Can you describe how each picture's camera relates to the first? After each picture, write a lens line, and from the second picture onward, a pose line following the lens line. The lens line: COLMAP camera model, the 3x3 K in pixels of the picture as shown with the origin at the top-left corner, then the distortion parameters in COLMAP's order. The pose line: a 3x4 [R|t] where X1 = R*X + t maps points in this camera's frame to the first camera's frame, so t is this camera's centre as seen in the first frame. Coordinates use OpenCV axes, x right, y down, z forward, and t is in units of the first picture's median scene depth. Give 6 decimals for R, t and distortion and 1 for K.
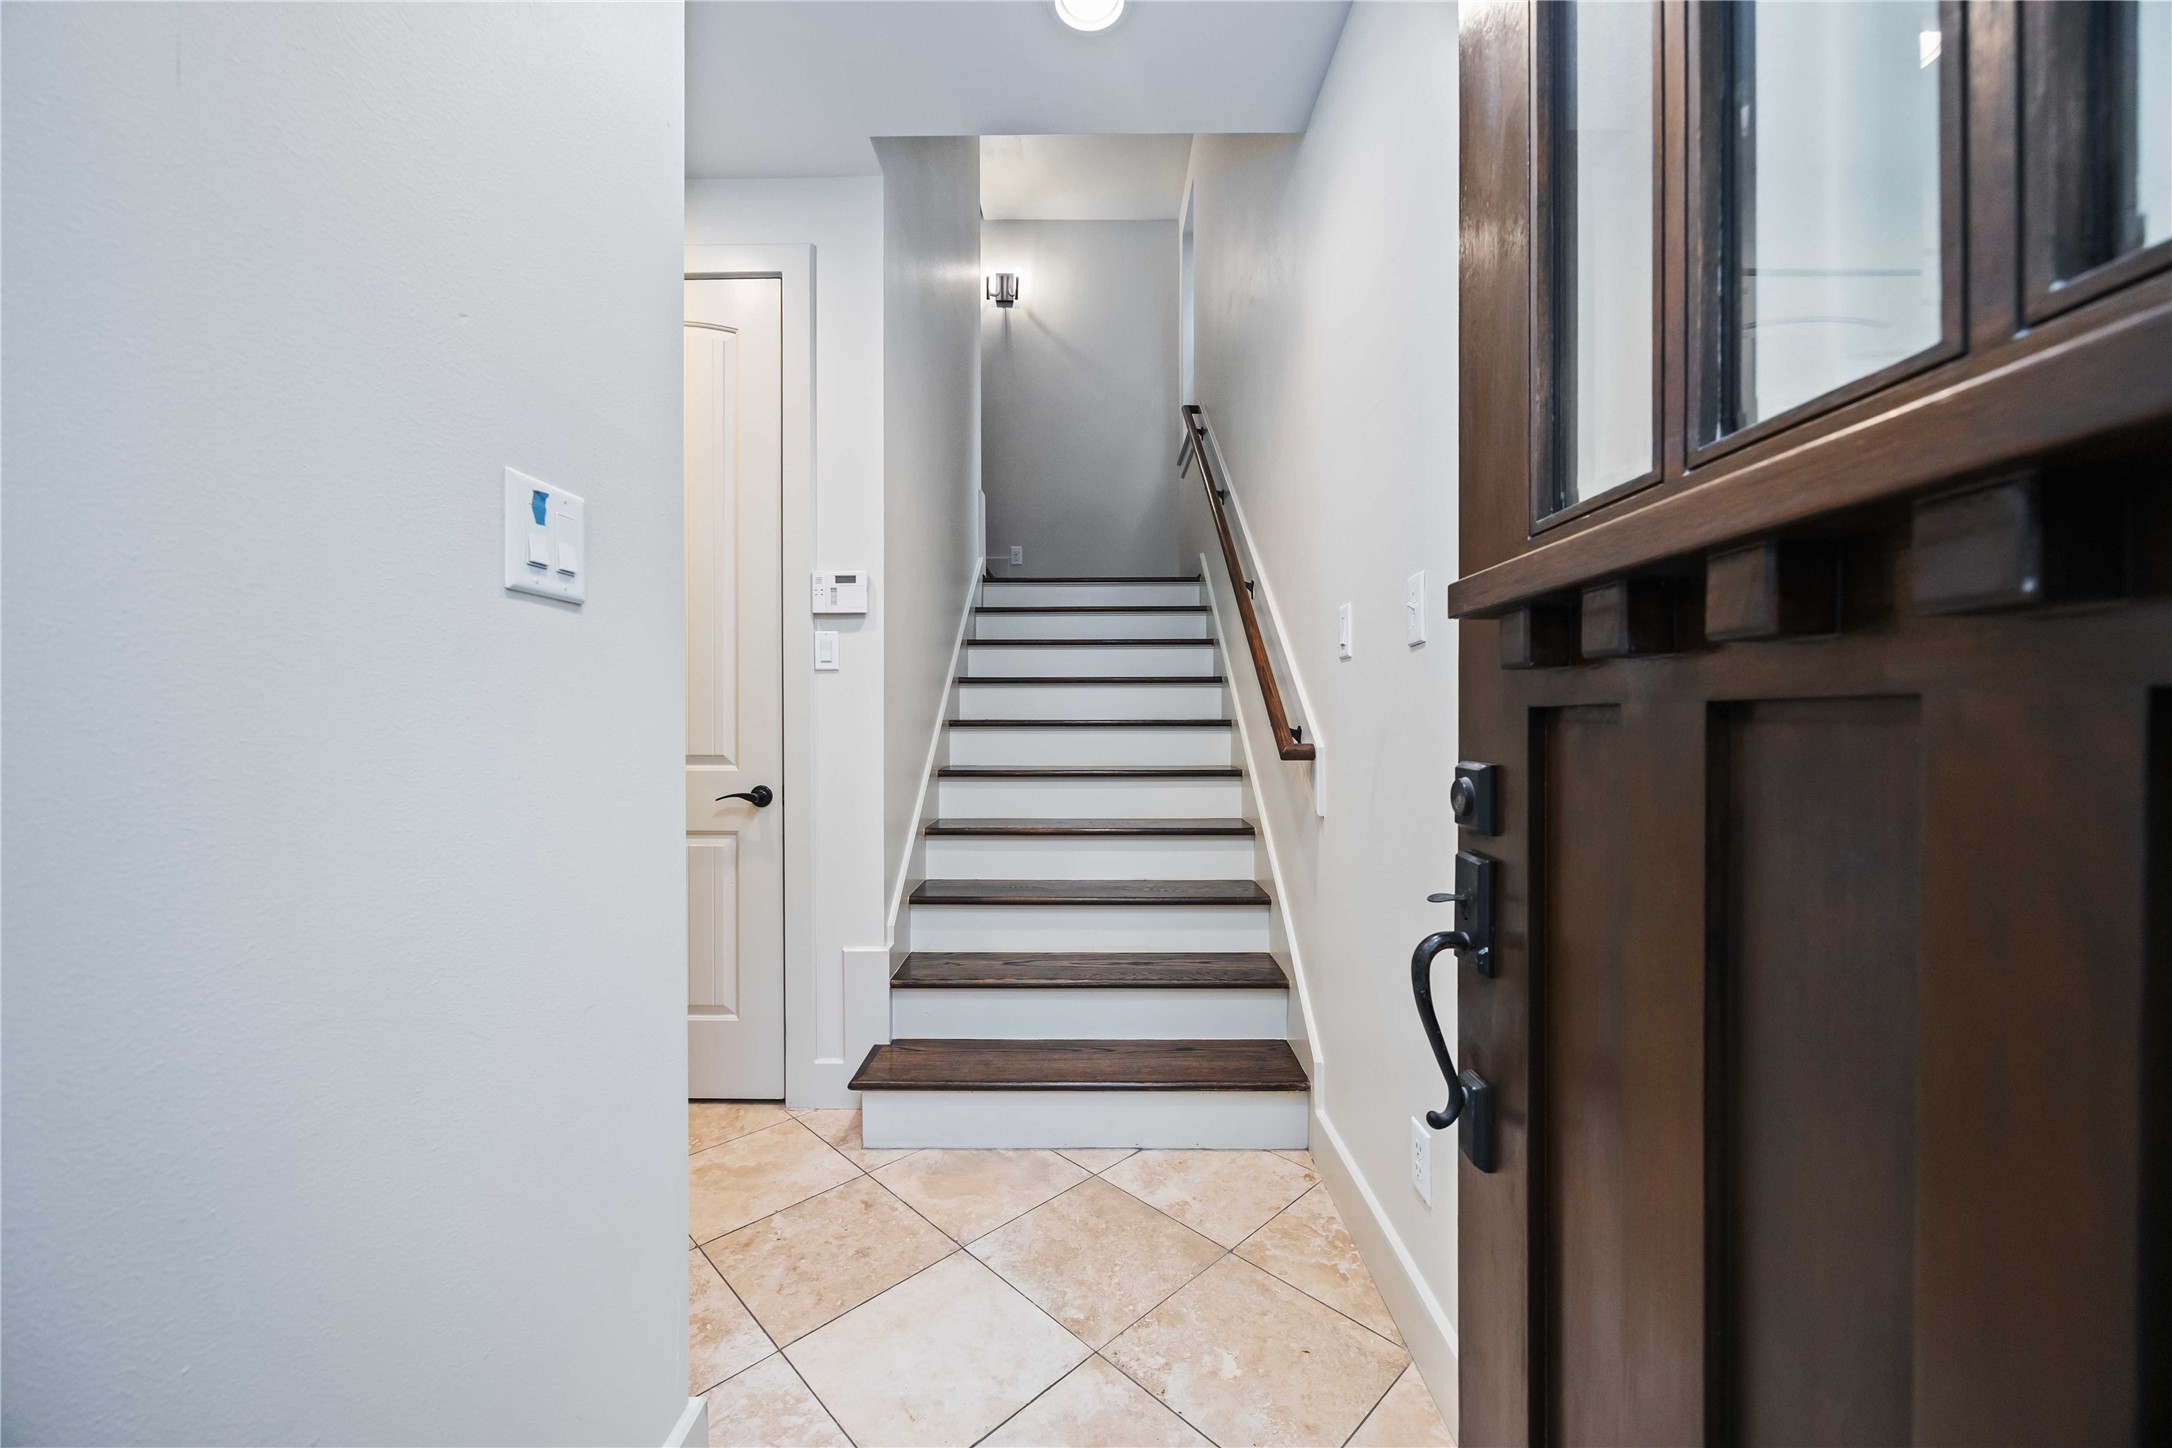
lens RADIAL K [[820.5, 0, 1087.5], [0, 820.5, 722.8], [0, 0, 1]] dist [-0.005441, 0.000083]
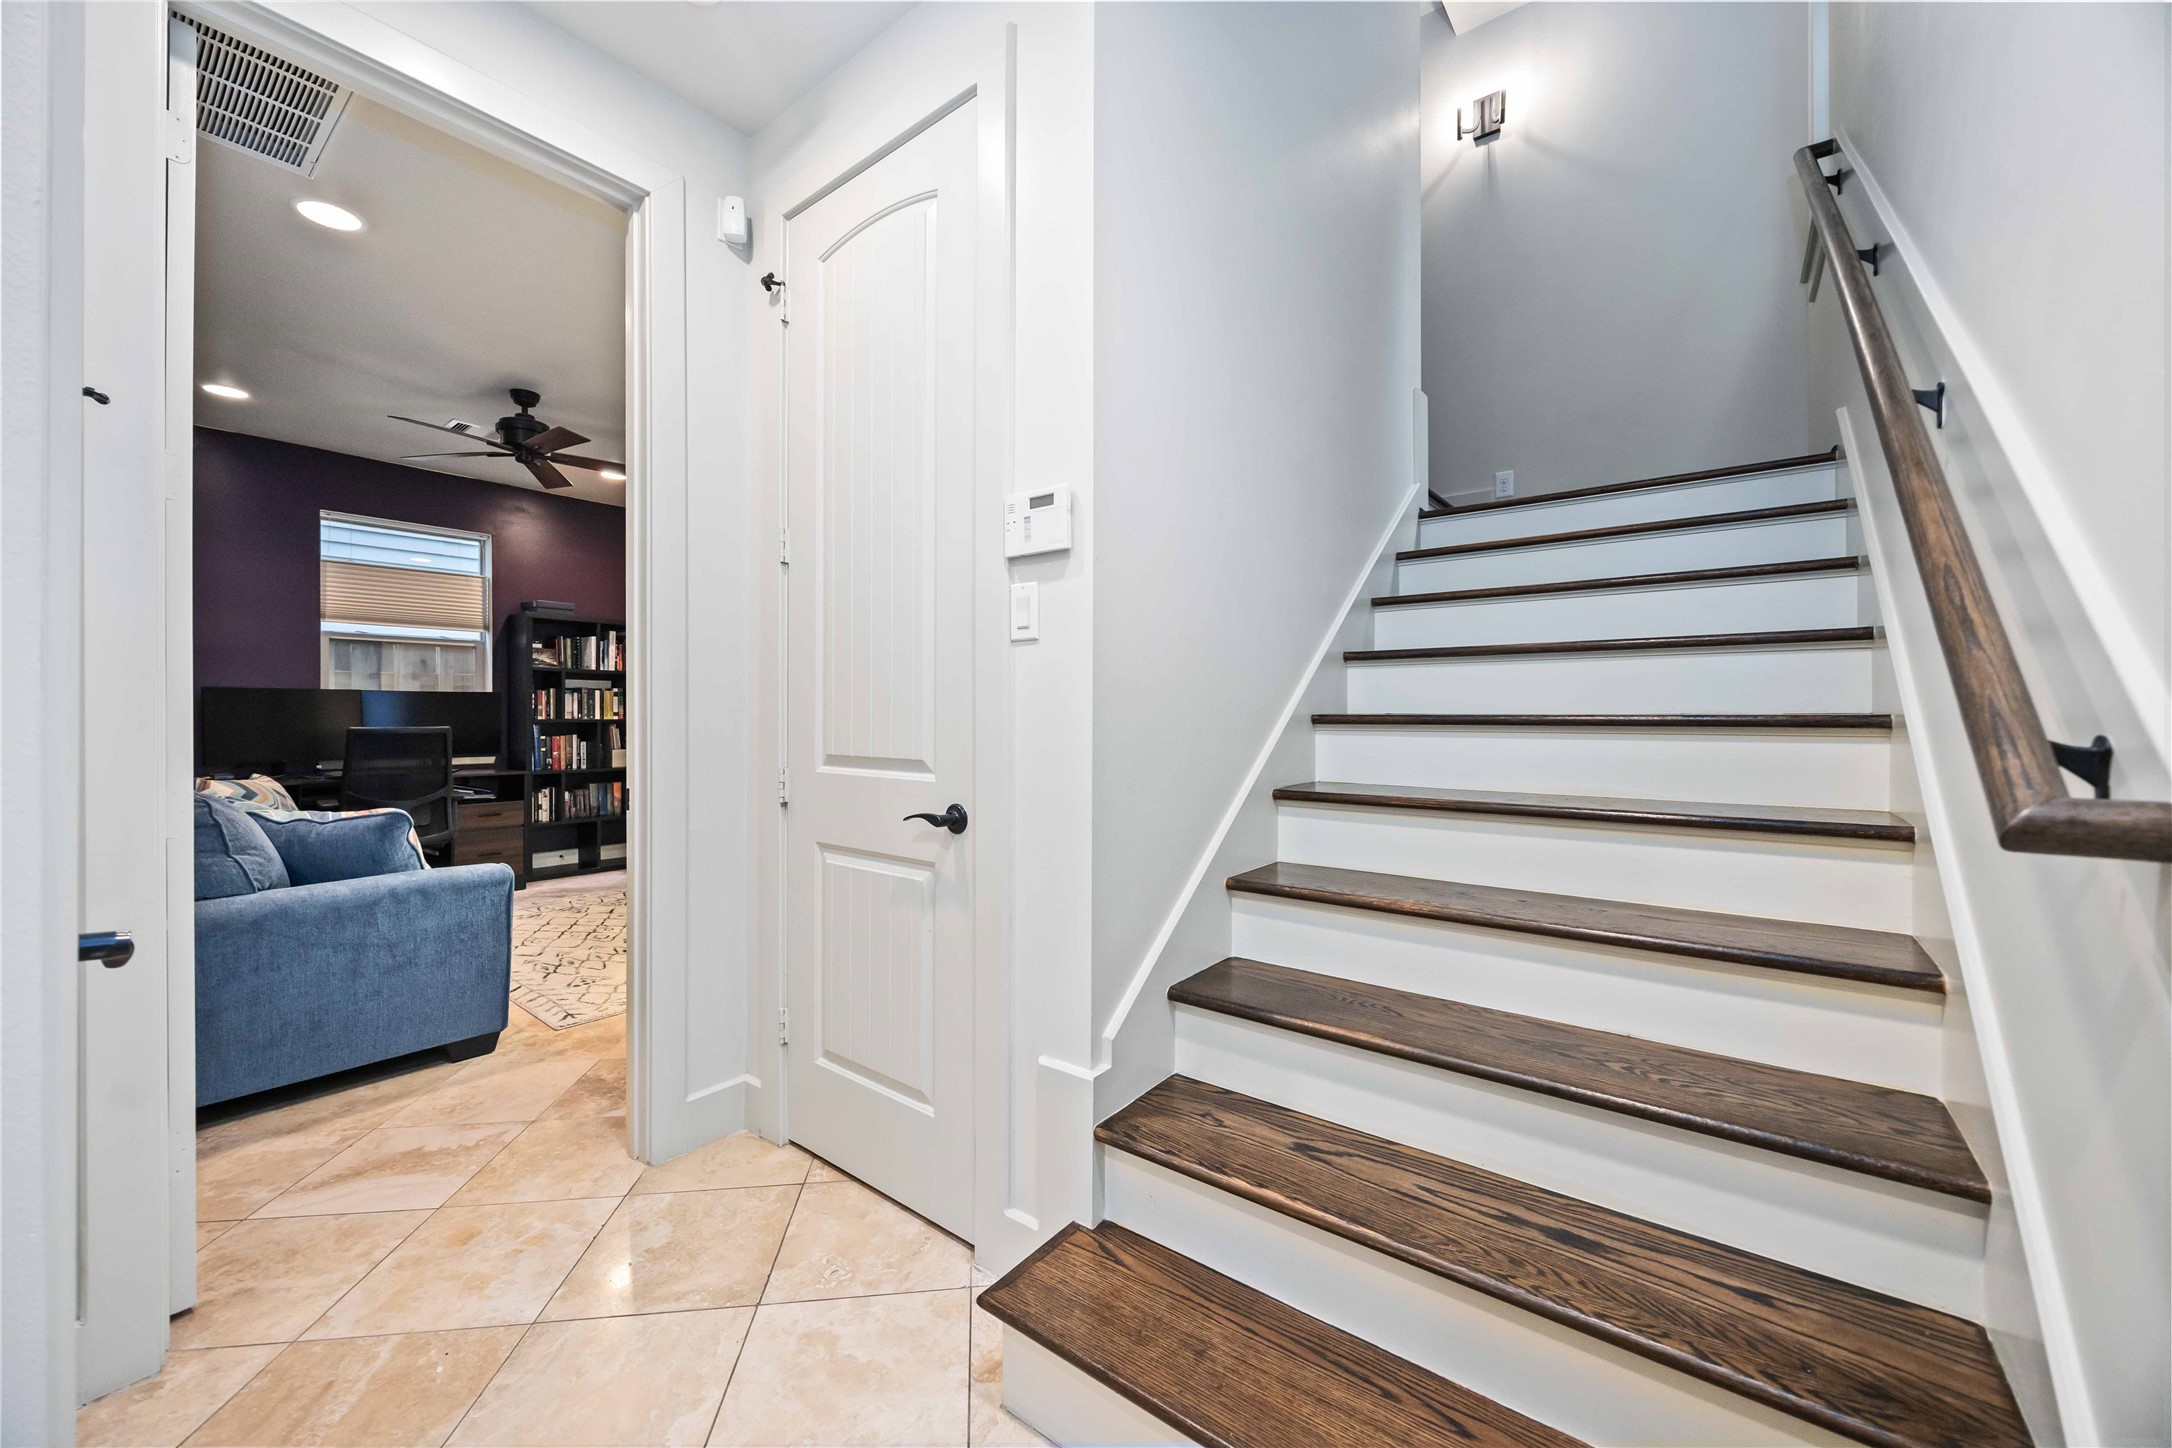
lens RADIAL K [[820.5, 0, 1081.7], [0, 820.5, 717.5], [0, 0, 1]] dist [-0.005441, 0.000083]
pose [[0.791713, 0.003992, -0.610880, 0.132955], [-0.004343, 0.999990, 0.000906, -0.001347], [0.610877, 0.001936, 0.791723, 0.491512]]
